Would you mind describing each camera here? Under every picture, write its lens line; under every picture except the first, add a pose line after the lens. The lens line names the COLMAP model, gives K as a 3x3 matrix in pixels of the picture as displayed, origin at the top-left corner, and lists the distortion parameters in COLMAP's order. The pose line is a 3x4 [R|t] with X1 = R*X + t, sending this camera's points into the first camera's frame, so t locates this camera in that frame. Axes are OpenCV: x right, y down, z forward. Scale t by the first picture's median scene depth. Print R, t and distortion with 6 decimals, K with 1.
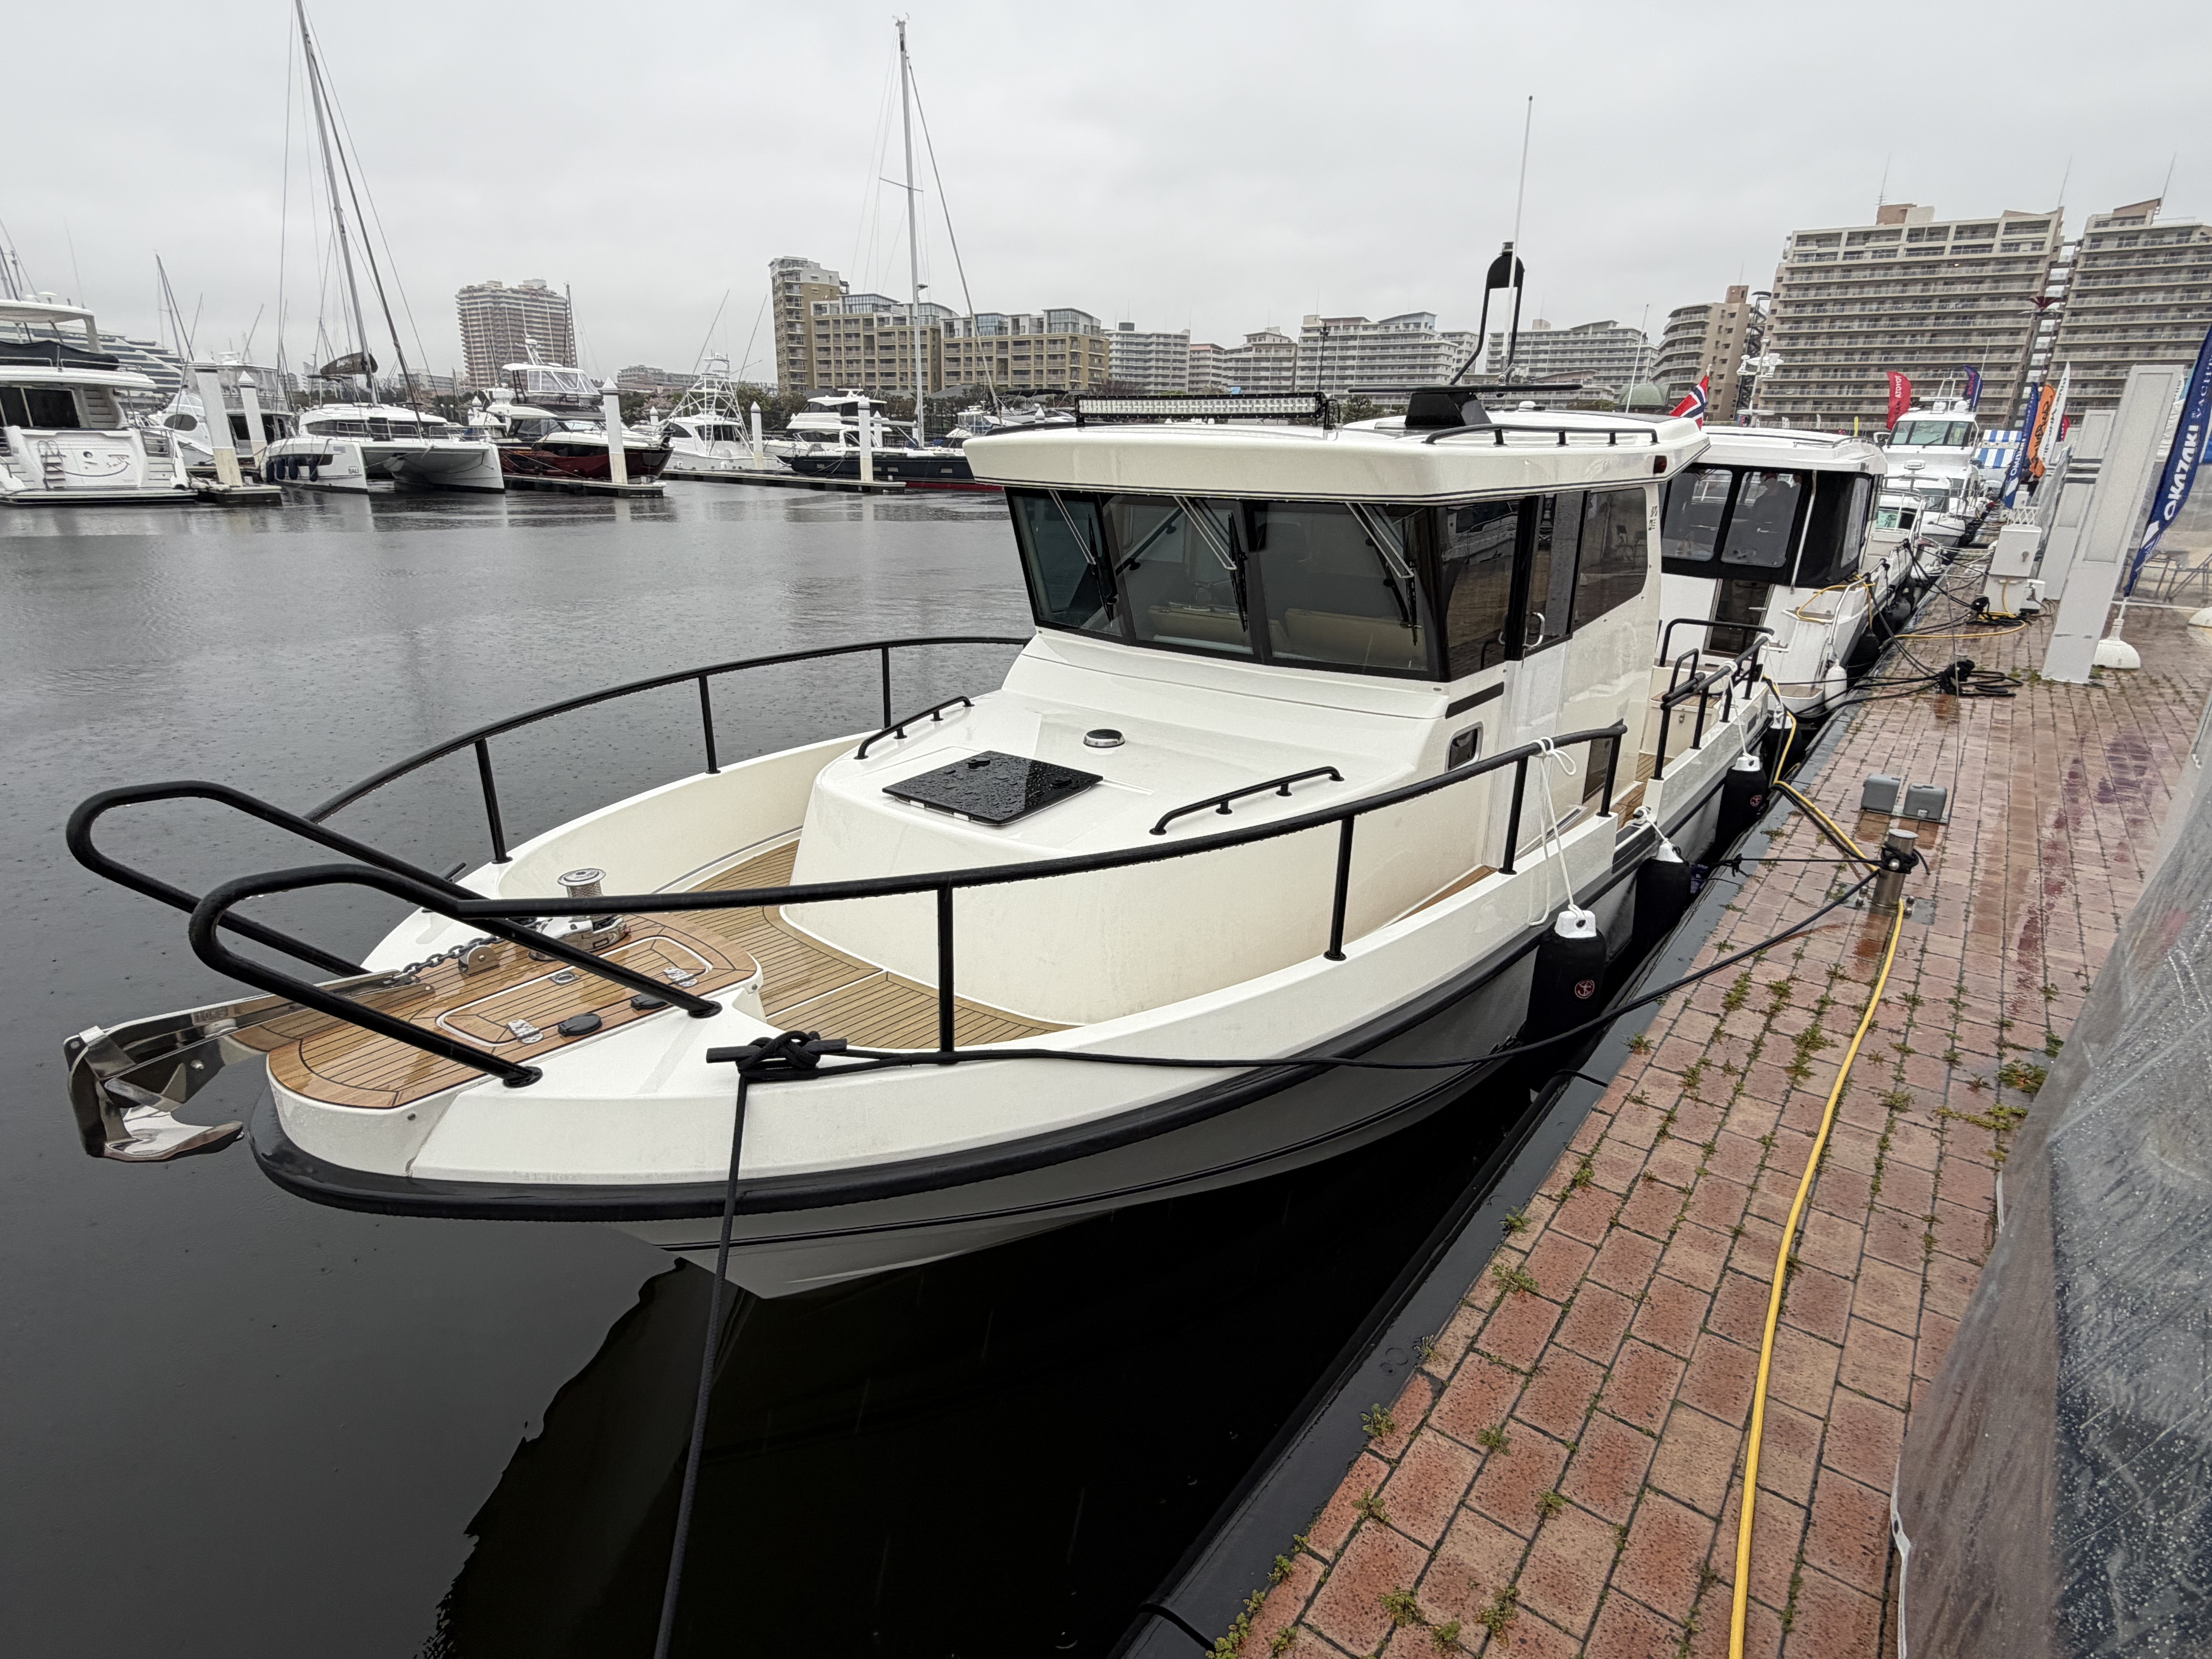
lens RADIAL K [[1142.5, 0, 1109.8], [0, 1142.5, 833.0], [0, 0, 1]] dist [0.003867, -0.001132]
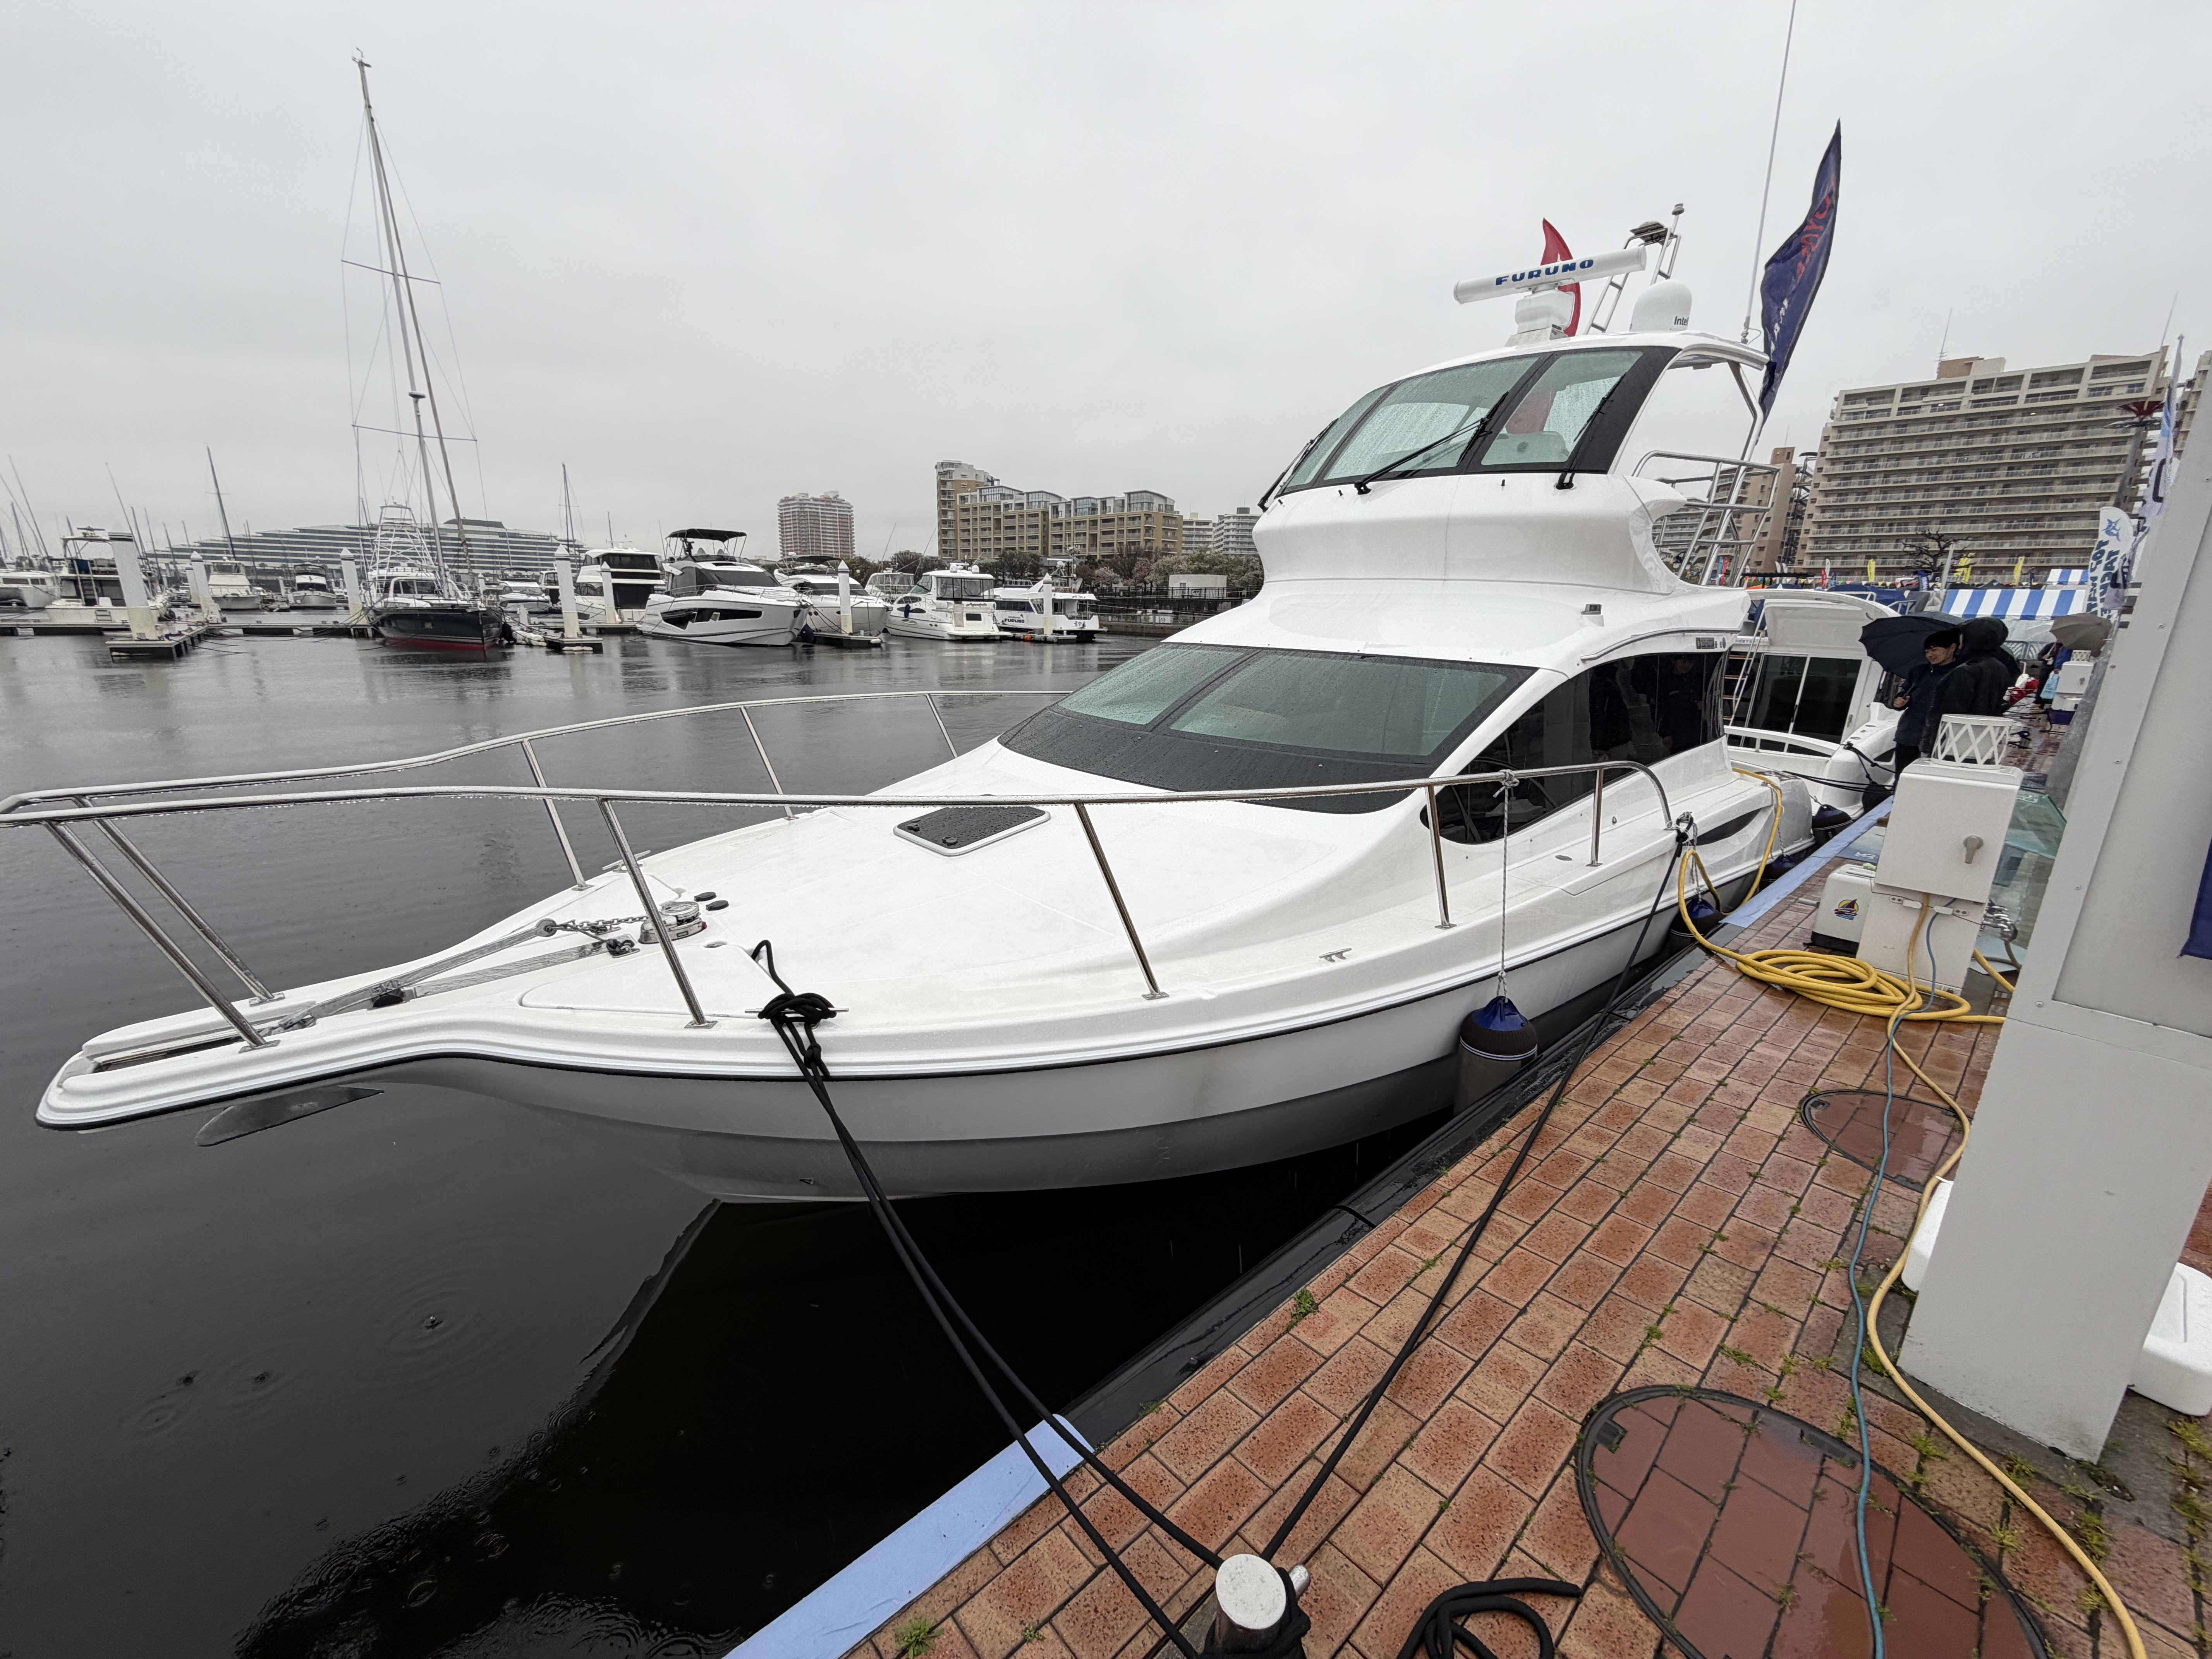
lens RADIAL K [[885.4, 0, 1100.4], [0, 885.4, 831.4], [0, 0, 1]] dist [0.002156, 0.000693]
pose [[0.979363, 0.044556, -0.197137, 0.131509], [-0.059899, 0.995564, -0.072559, -0.045516], [0.193029, 0.082870, 0.977687, 0.144864]]
